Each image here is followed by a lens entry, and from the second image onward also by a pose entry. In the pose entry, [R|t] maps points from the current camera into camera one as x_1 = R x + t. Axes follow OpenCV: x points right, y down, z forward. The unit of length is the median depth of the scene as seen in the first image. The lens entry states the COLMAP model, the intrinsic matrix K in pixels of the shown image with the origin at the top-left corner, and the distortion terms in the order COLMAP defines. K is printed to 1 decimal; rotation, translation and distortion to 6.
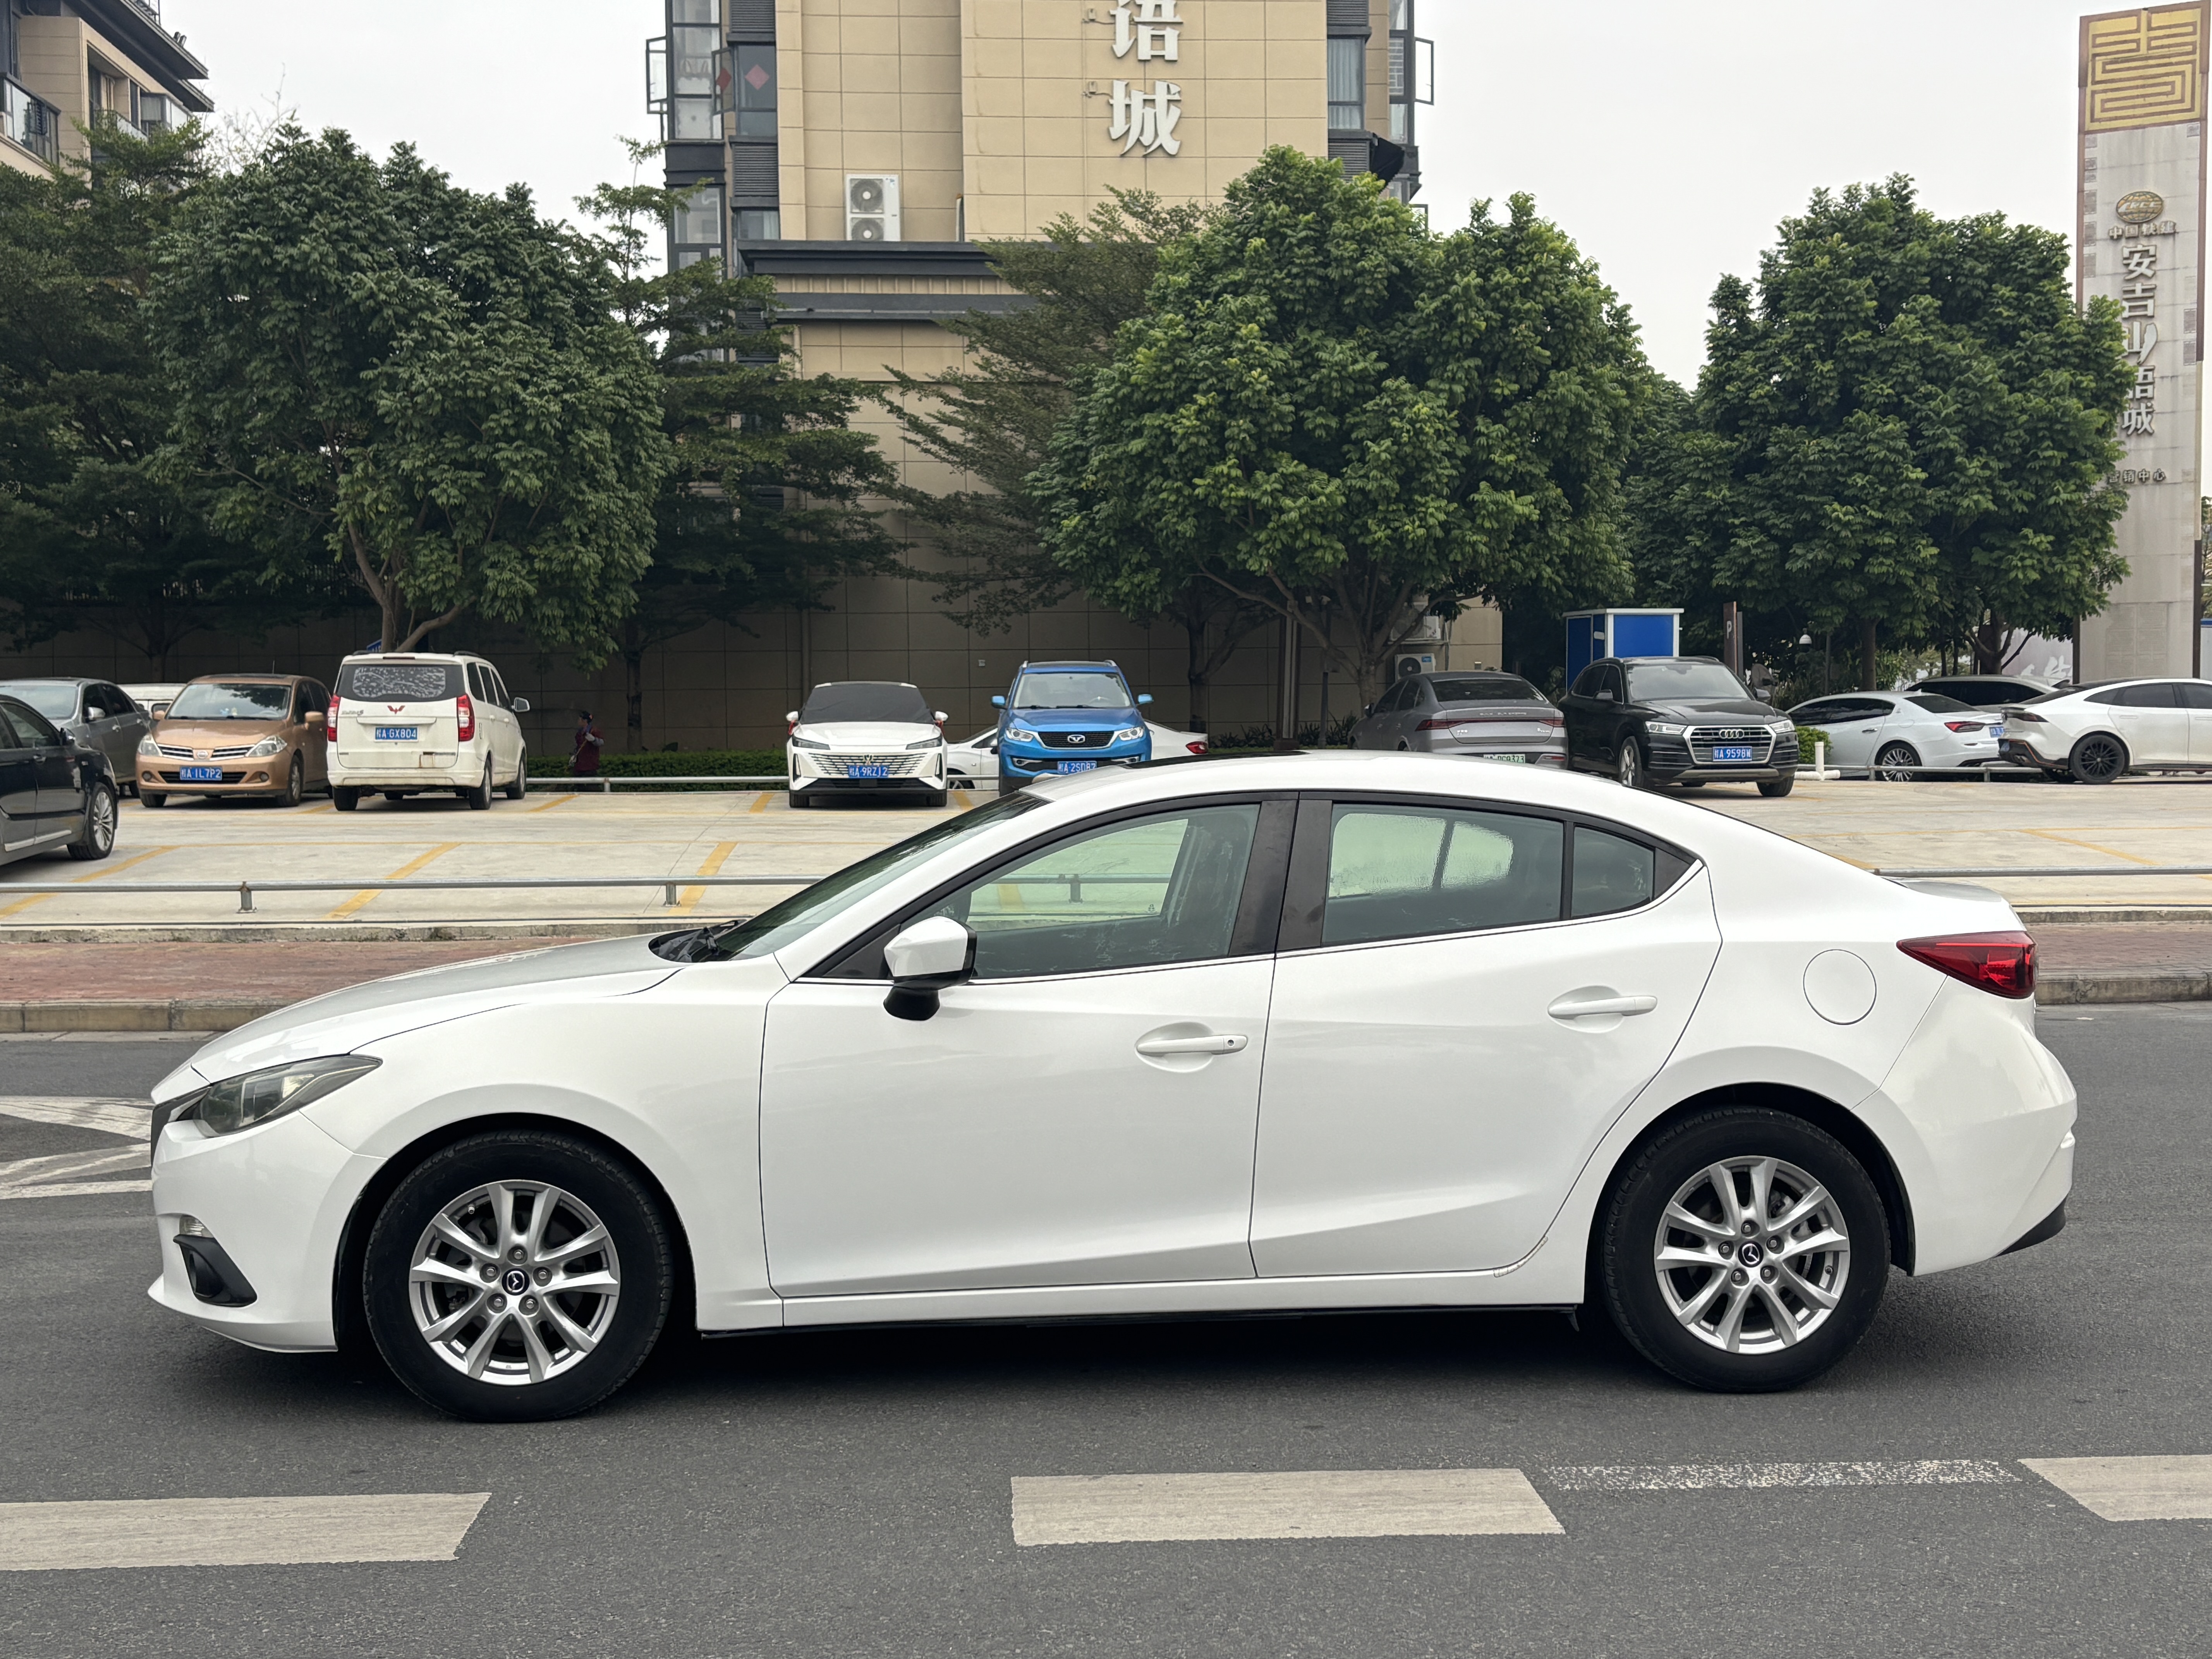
lens RADIAL K [[2634.8, 0, 1184.4], [0, 2634.8, 765.7], [0, 0, 1]] dist [0.020731, 0.020736]
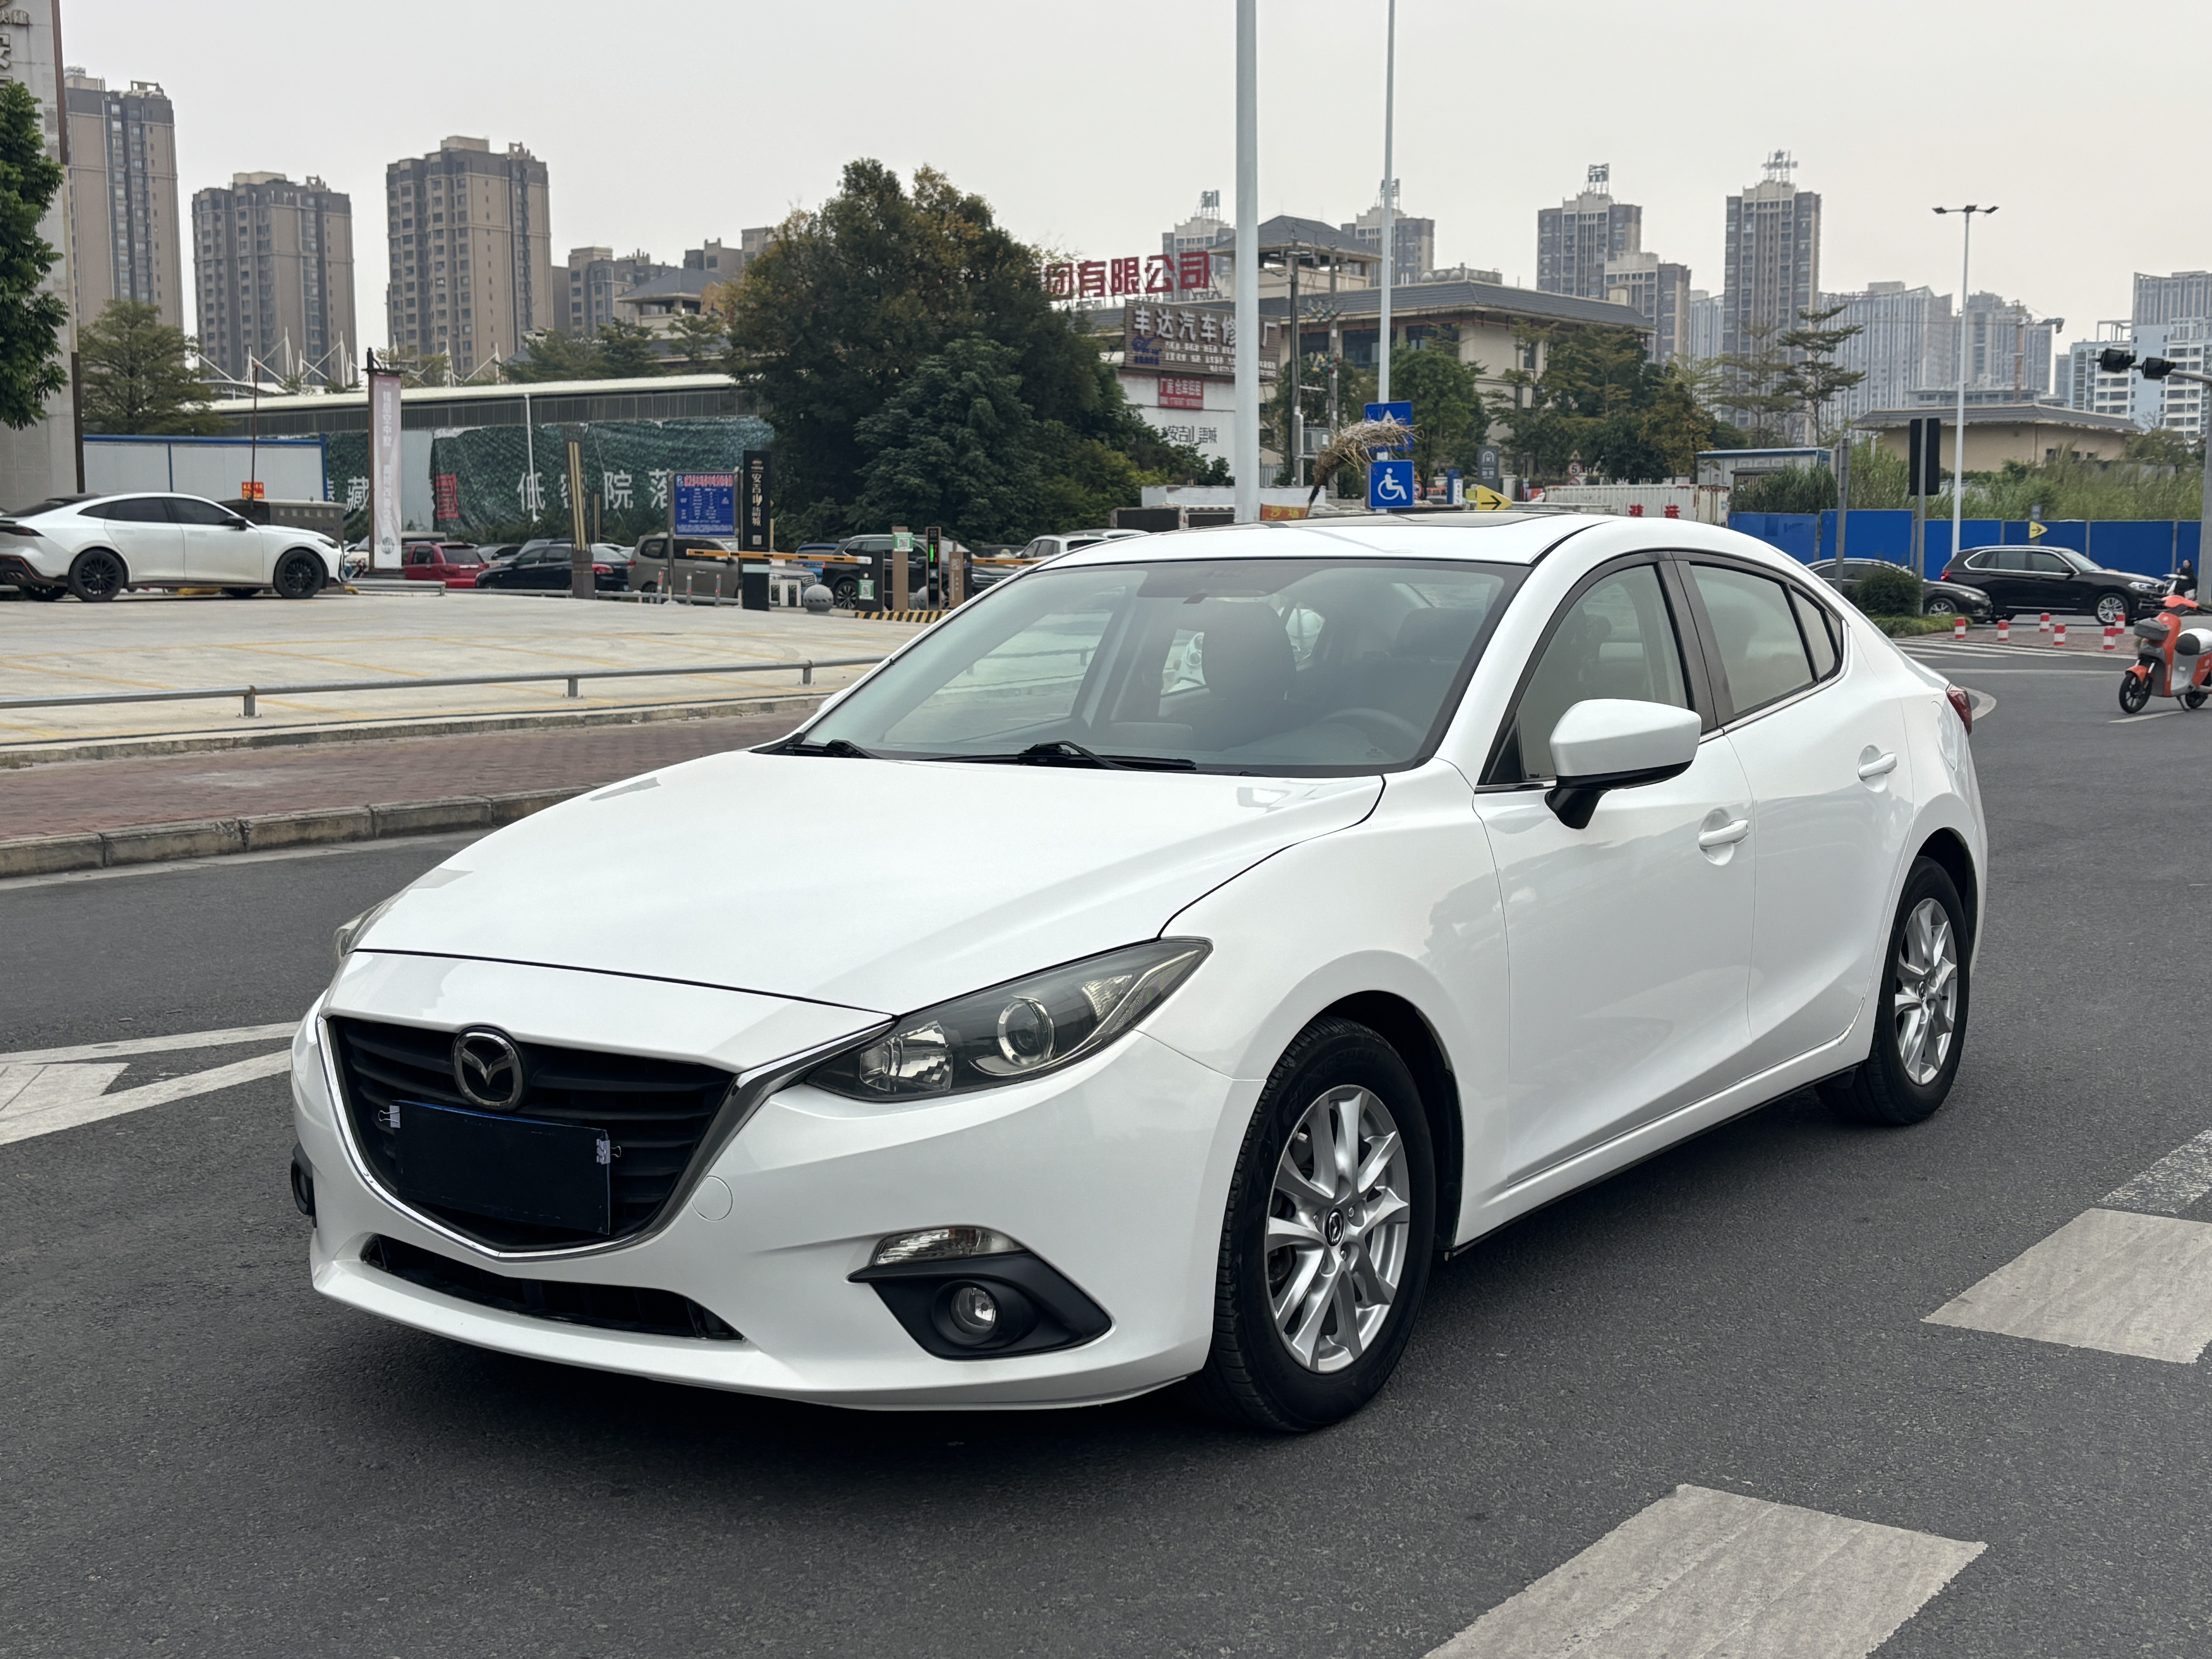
lens RADIAL K [[2597.4, 0, 1102.1], [0, 2597.4, 840.2], [0, 0, 1]] dist [0.033226, -0.059981]
pose [[0.650471, -0.075947, 0.755724, -0.798020], [0.004813, 0.995380, 0.095889, 0.022572], [-0.759516, -0.058736, 0.647832, 0.585194]]
